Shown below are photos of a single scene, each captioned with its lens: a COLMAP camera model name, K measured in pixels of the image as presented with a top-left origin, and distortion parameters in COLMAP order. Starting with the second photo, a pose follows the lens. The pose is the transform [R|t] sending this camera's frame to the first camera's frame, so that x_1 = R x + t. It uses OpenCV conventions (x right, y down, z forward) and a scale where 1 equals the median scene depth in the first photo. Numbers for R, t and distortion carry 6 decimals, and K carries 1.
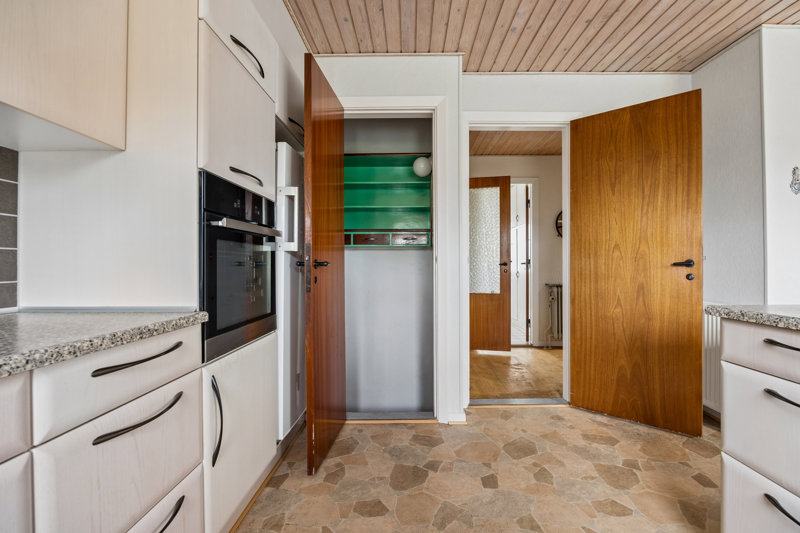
lens RADIAL K [[373.8, 0, 400.0], [0, 373.8, 266.5], [0, 0, 1]] dist [-0.004312, -0.000292]
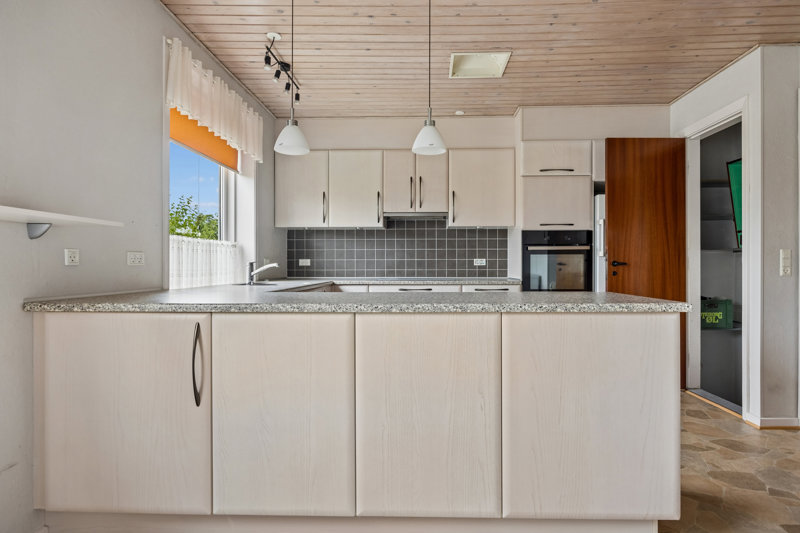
lens RADIAL K [[439.1, 0, 400.0], [0, 439.1, 266.5], [0, 0, 1]] dist [0.000635, 0.000355]
pose [[-0.058194, 0.004161, -0.998297, 1.697465], [0.000471, 0.999991, 0.004140, -0.003446], [0.998305, -0.000229, -0.058195, 0.171293]]
